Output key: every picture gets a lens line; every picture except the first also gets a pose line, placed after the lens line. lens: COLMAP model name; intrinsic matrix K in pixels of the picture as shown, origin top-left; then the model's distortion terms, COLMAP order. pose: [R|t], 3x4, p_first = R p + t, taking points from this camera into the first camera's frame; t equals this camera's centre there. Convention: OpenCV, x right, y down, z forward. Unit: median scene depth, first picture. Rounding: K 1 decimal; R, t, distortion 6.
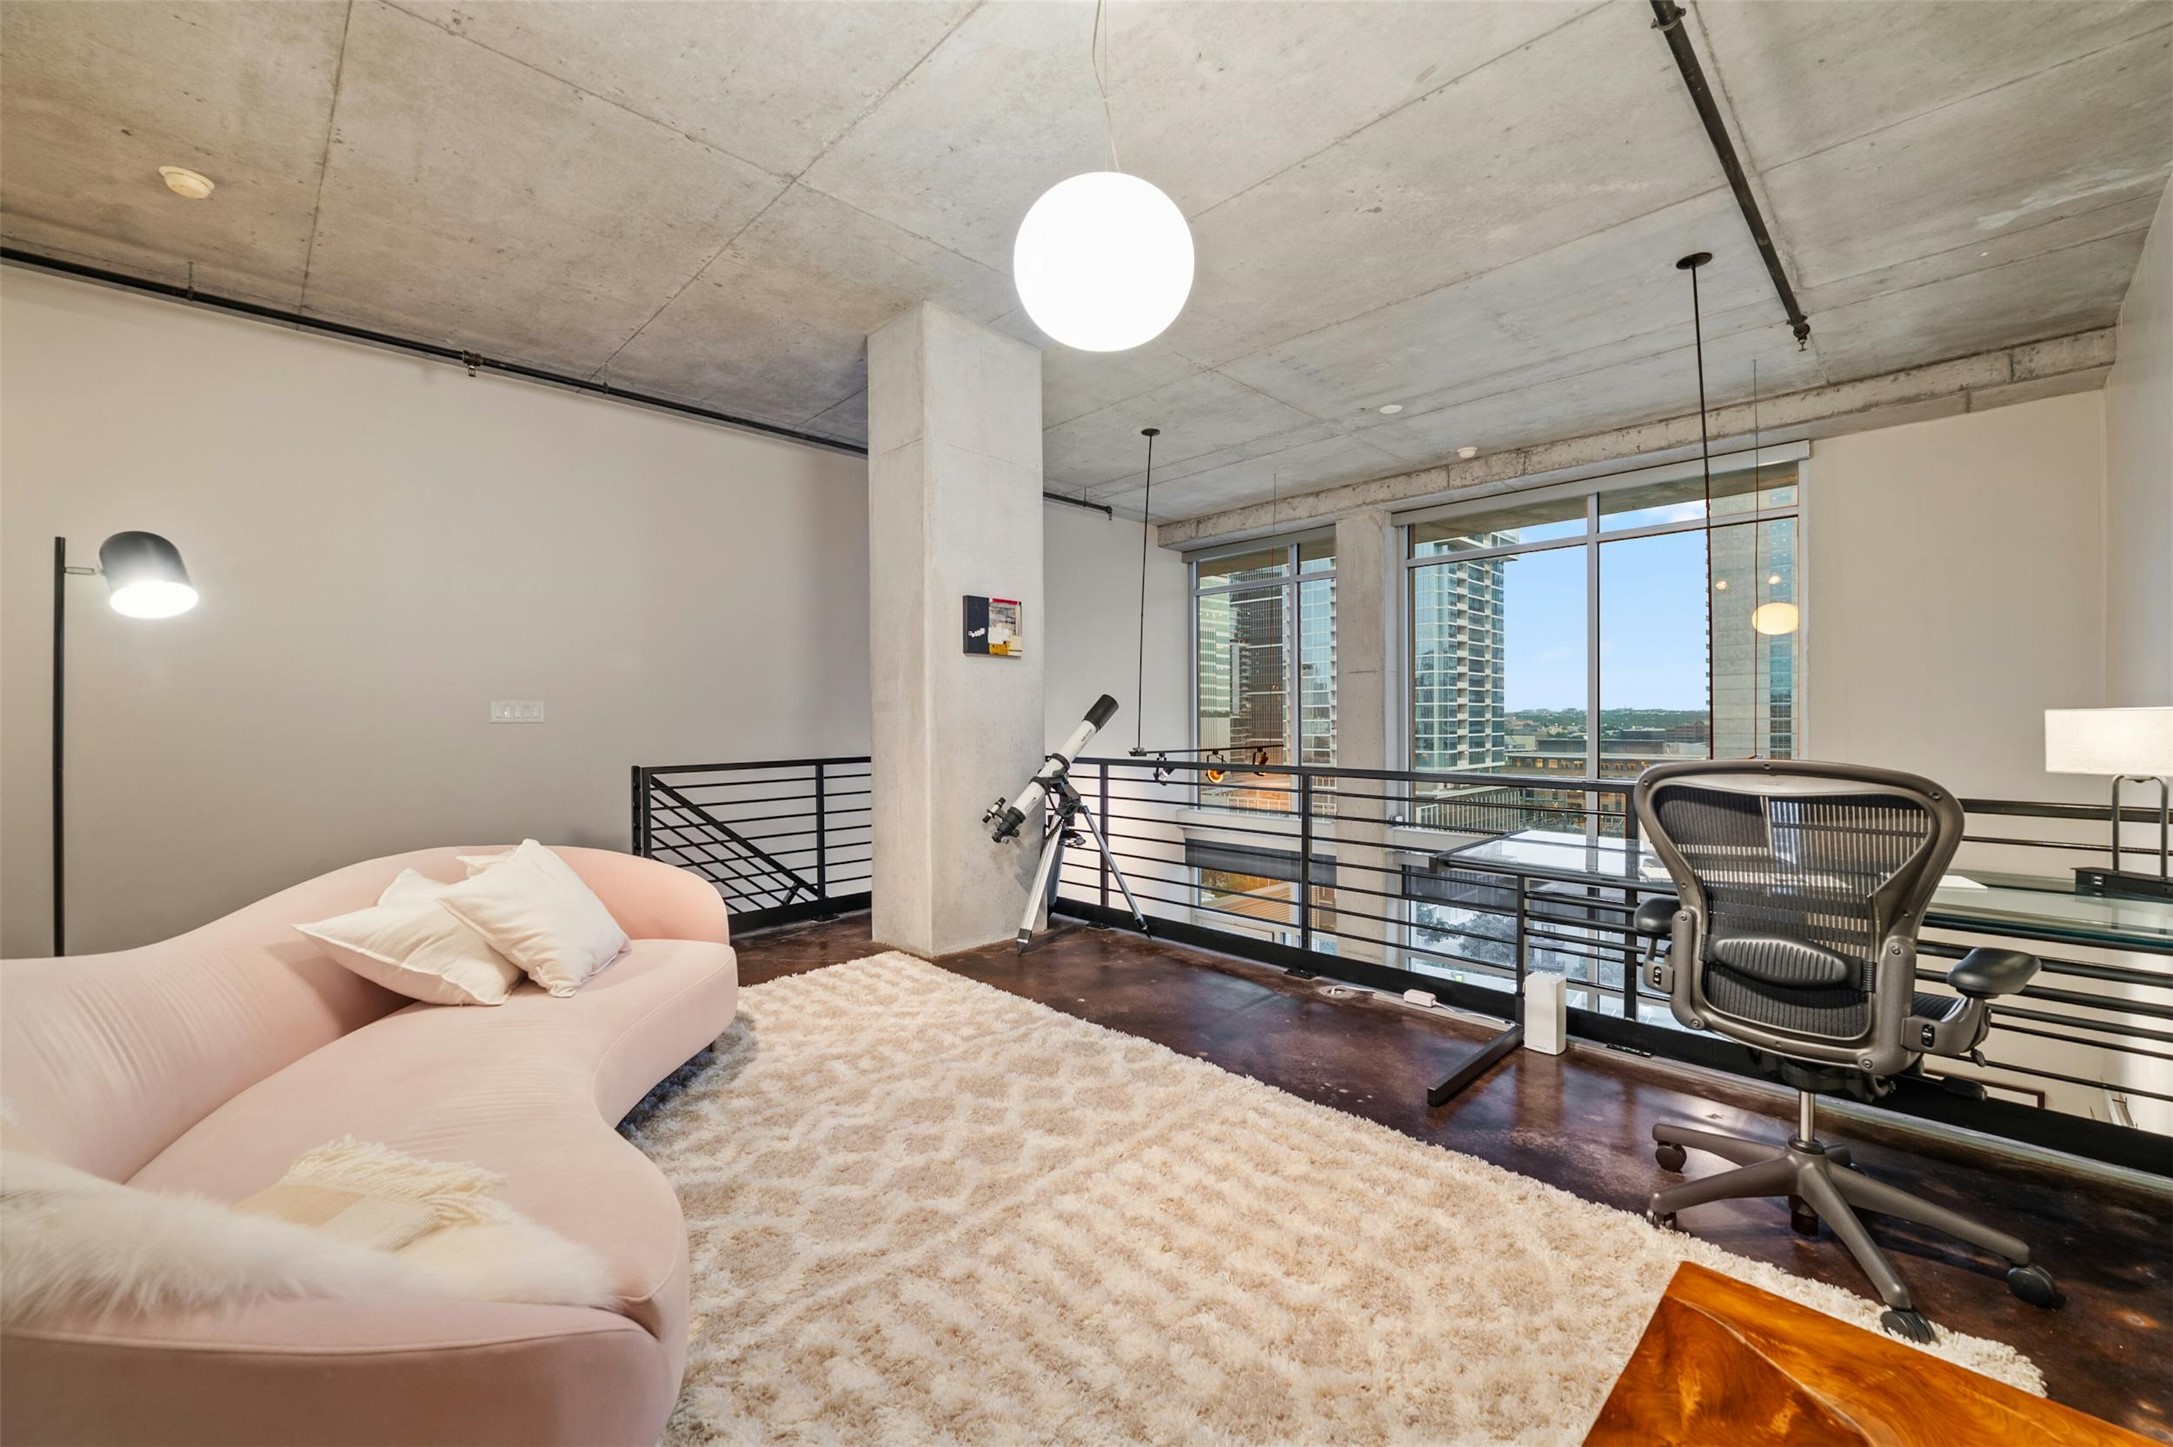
lens RADIAL K [[873.1, 0, 1082.1], [0, 873.1, 724.6], [0, 0, 1]] dist [-0.005794, 0.000777]
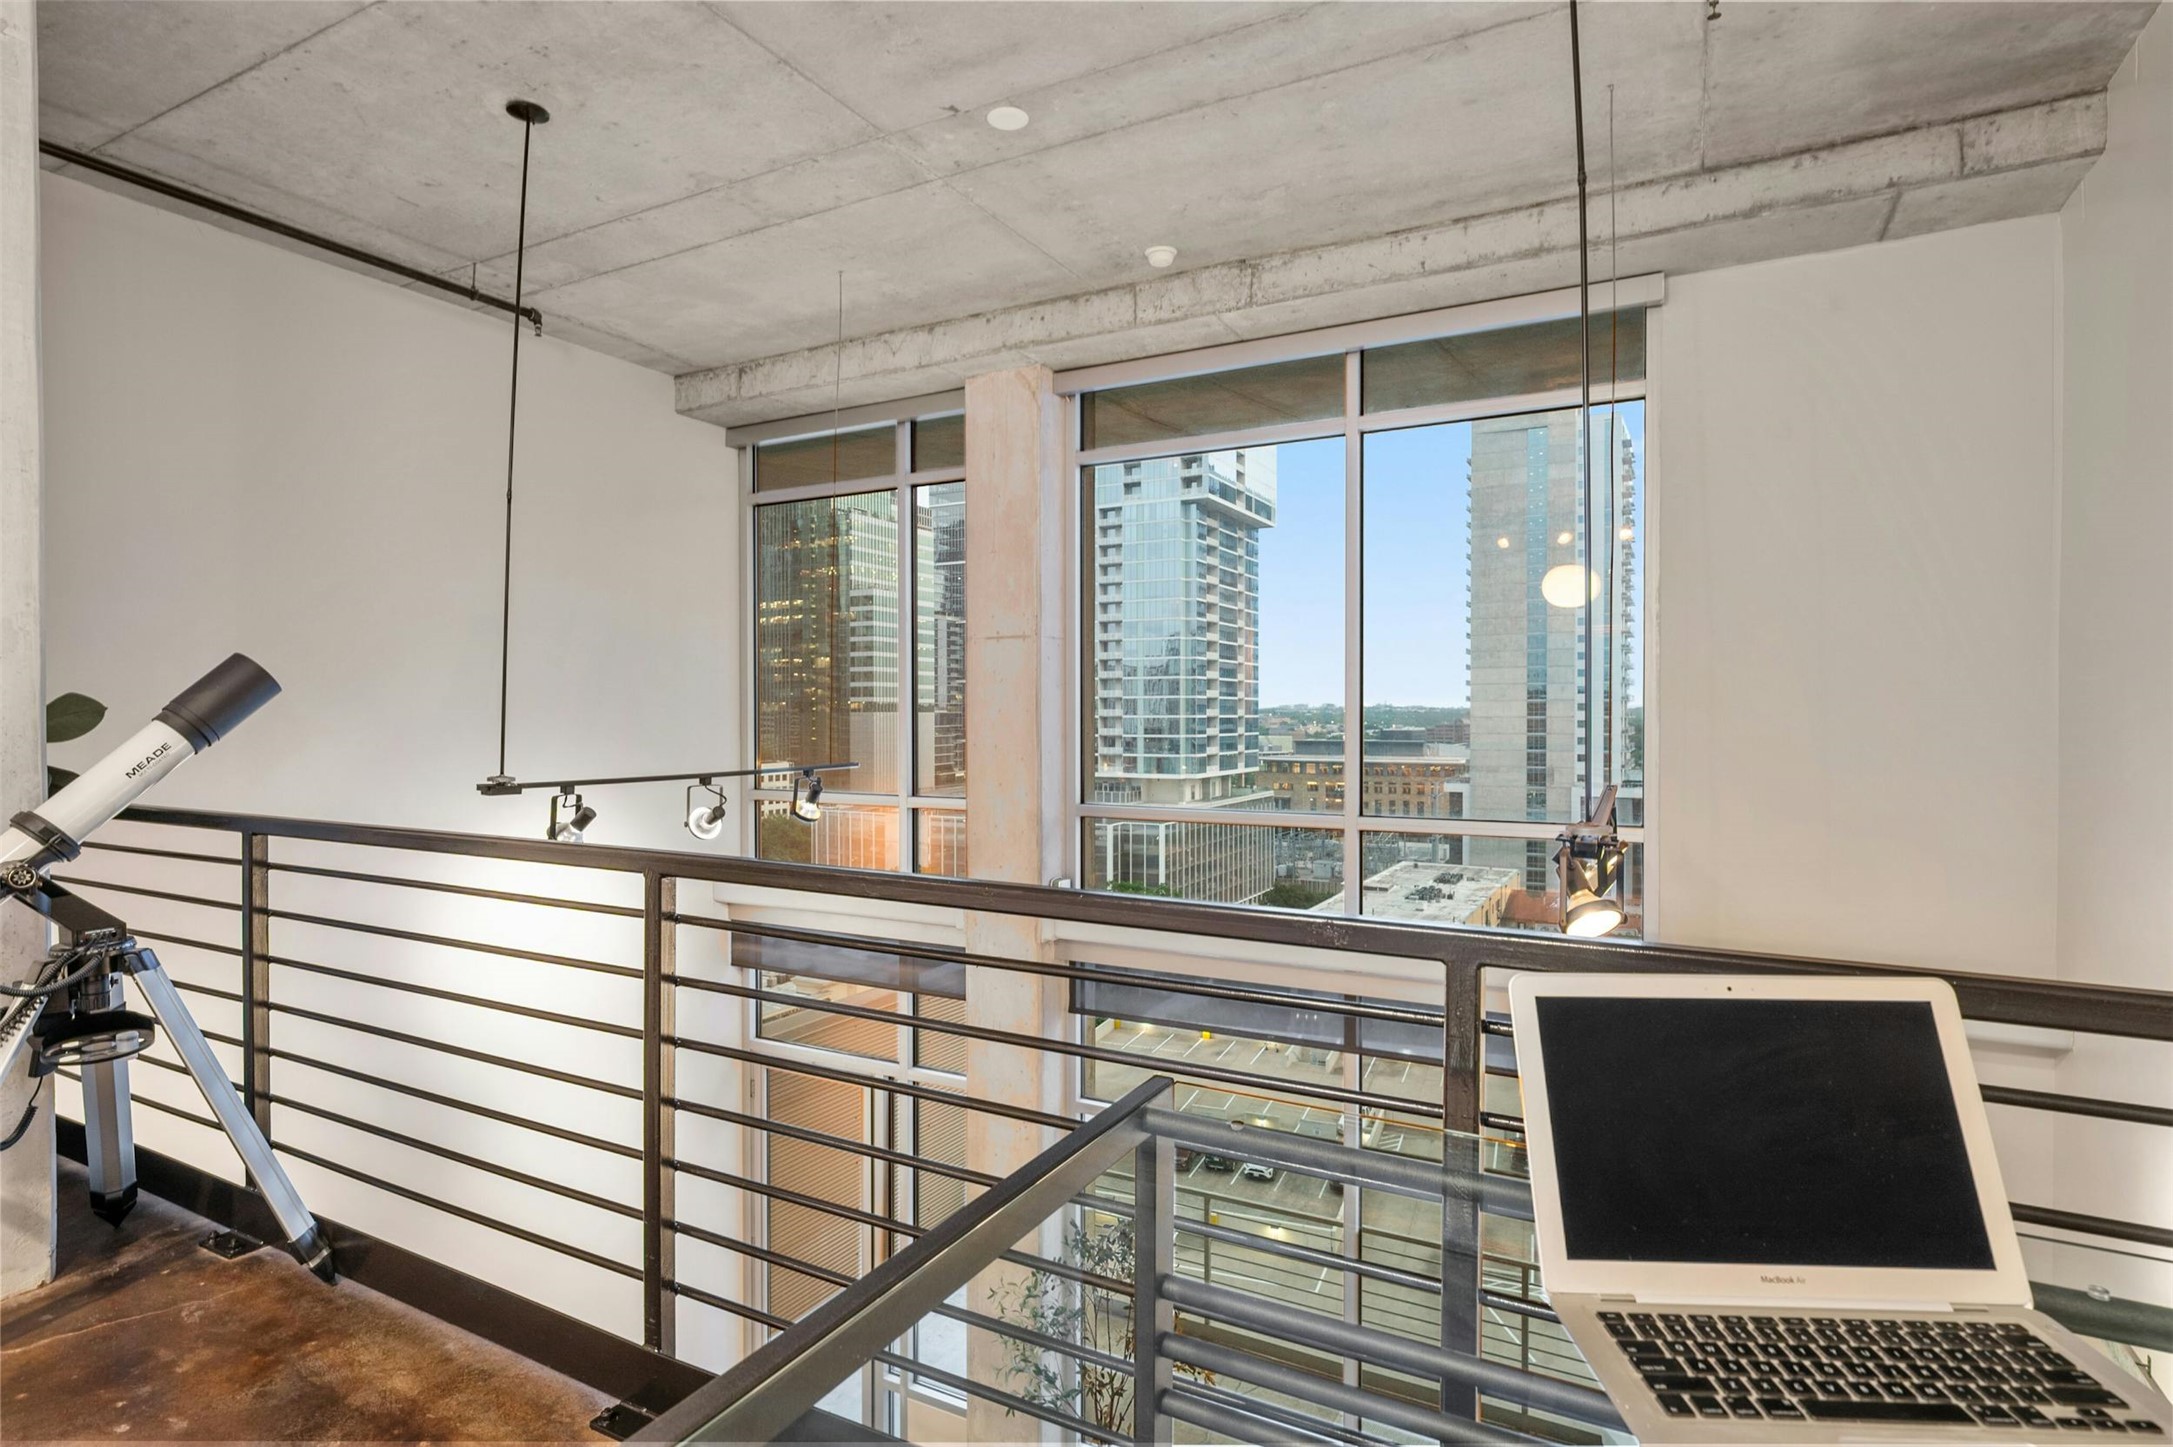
lens RADIAL K [[1116.9, 0, 1089.9], [0, 1116.9, 717.7], [0, 0, 1]] dist [0.004072, -0.001057]
pose [[0.955554, 0.004579, 0.294780, 0.170994], [-0.003675, 0.999987, -0.003621, -0.003987], [-0.294793, 0.002377, 0.955558, 0.291886]]
